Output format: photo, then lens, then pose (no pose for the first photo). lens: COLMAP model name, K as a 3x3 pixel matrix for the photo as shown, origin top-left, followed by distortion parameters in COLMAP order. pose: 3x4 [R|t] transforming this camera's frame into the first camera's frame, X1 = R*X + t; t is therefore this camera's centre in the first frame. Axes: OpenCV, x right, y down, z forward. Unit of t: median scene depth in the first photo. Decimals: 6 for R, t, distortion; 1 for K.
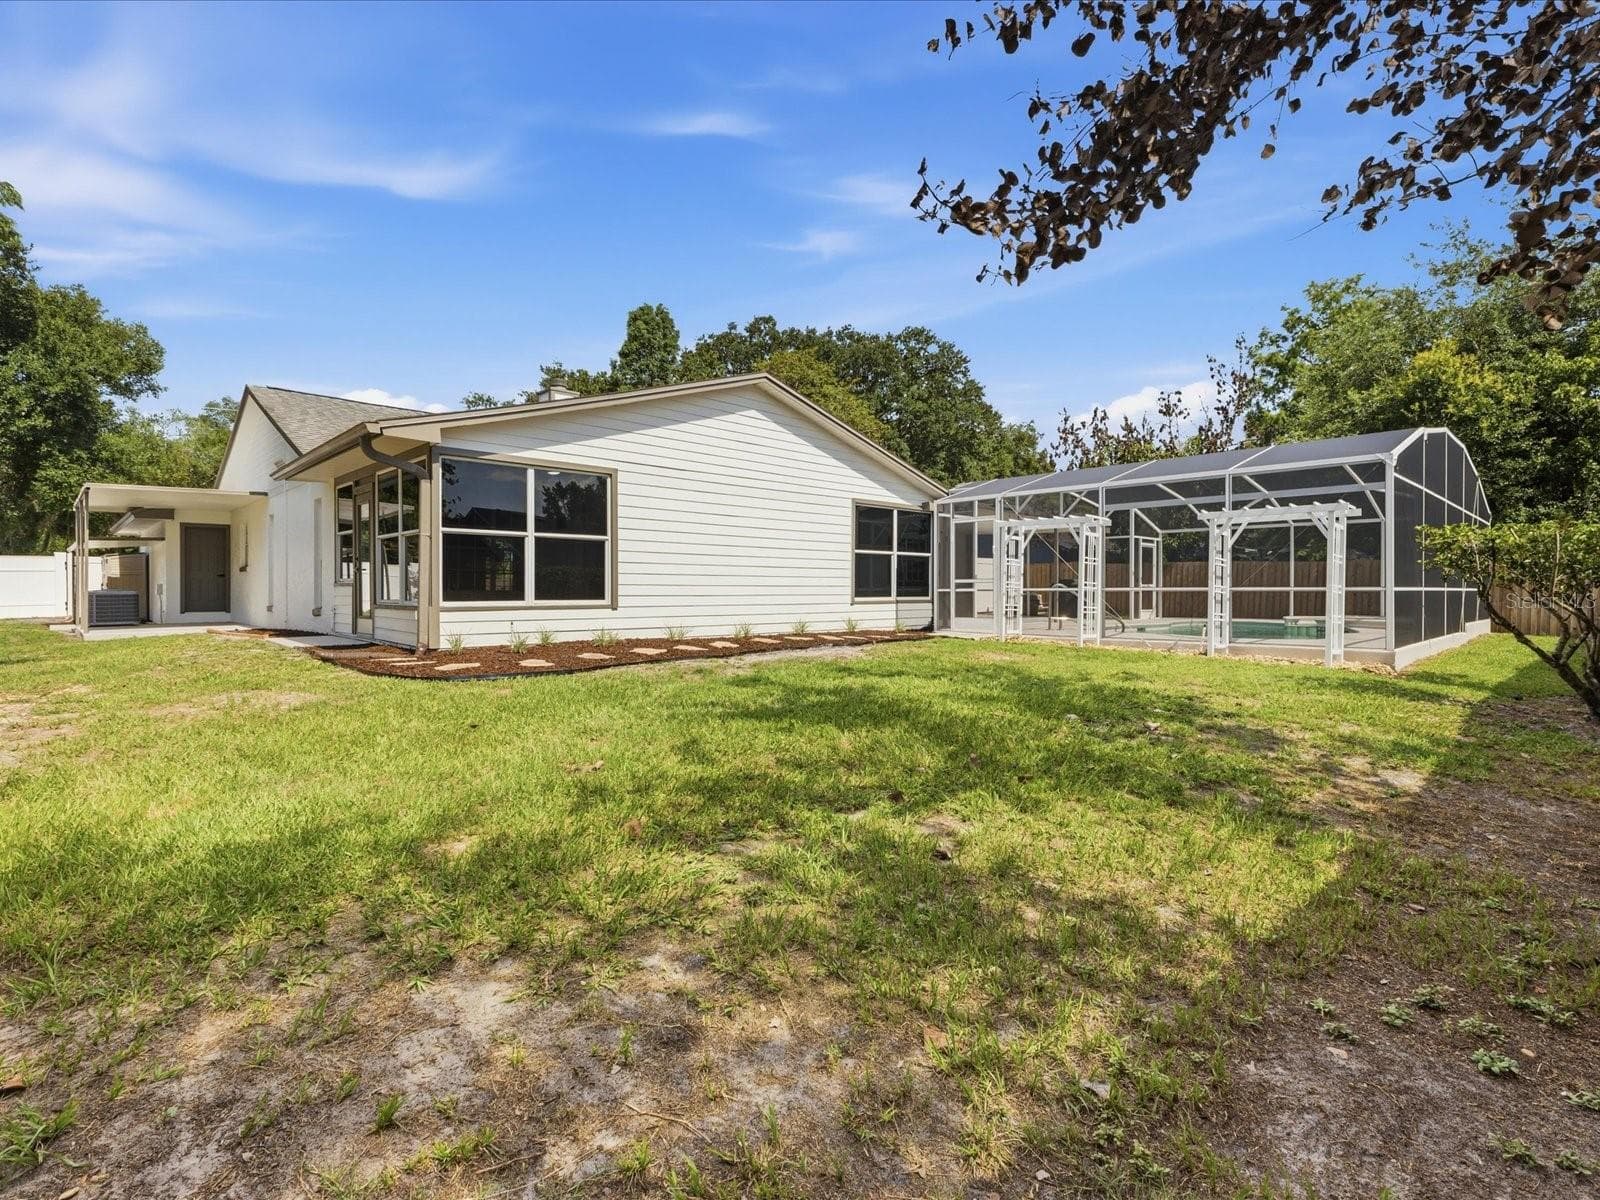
lens RADIAL K [[787.0, 0, 828.9], [0, 787.0, 617.5], [0, 0, 1]] dist [0.004840, 0.000088]
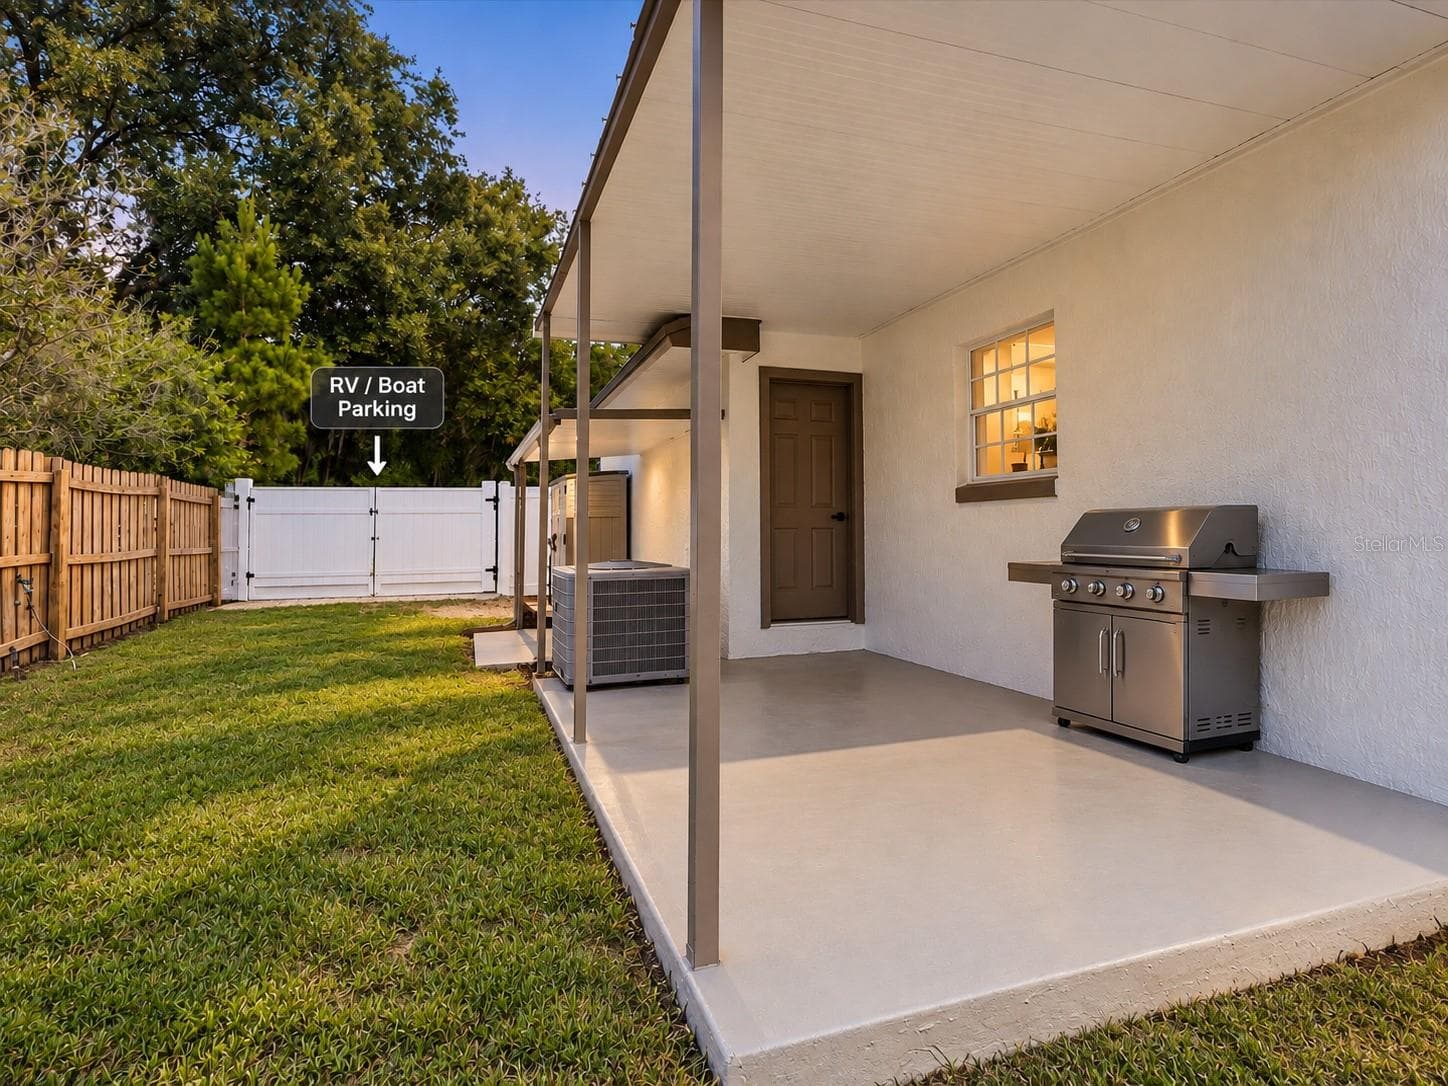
lens RADIAL K [[723.7, 0, 724.0], [0, 723.7, 543.0], [0, 0, 1]] dist [-0.005412, 0.013550]
pose [[0.903897, 0.006702, -0.427697, -0.479316], [-0.015752, 0.999721, -0.017626, -0.024563], [0.427459, 0.022669, 0.903750, 0.484251]]
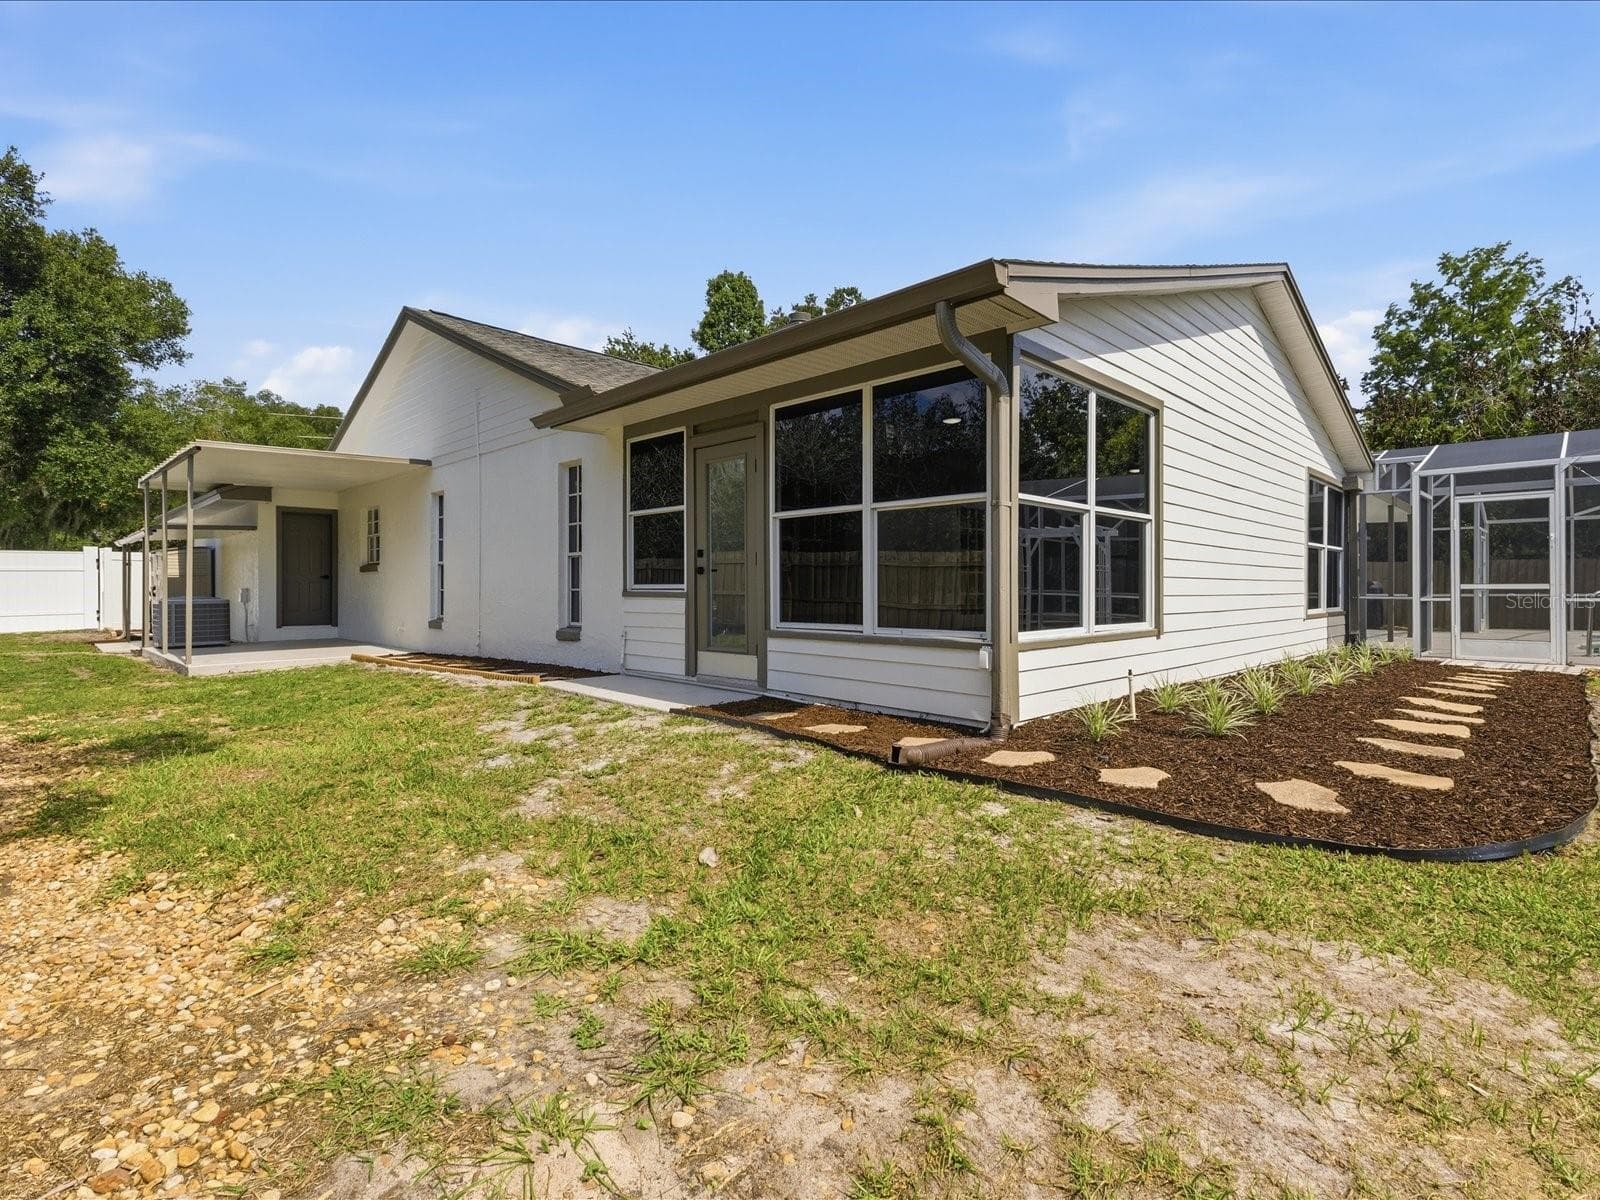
lens RADIAL K [[790.6, 0, 800.0], [0, 790.6, 600.0], [0, 0, 1]] dist [0.000395, 0.010367]
pose [[0.999938, 0.001319, 0.011087, -0.230872], [-0.001075, 0.999758, -0.021960, -0.010824], [-0.011113, 0.021947, 0.999697, 0.171386]]
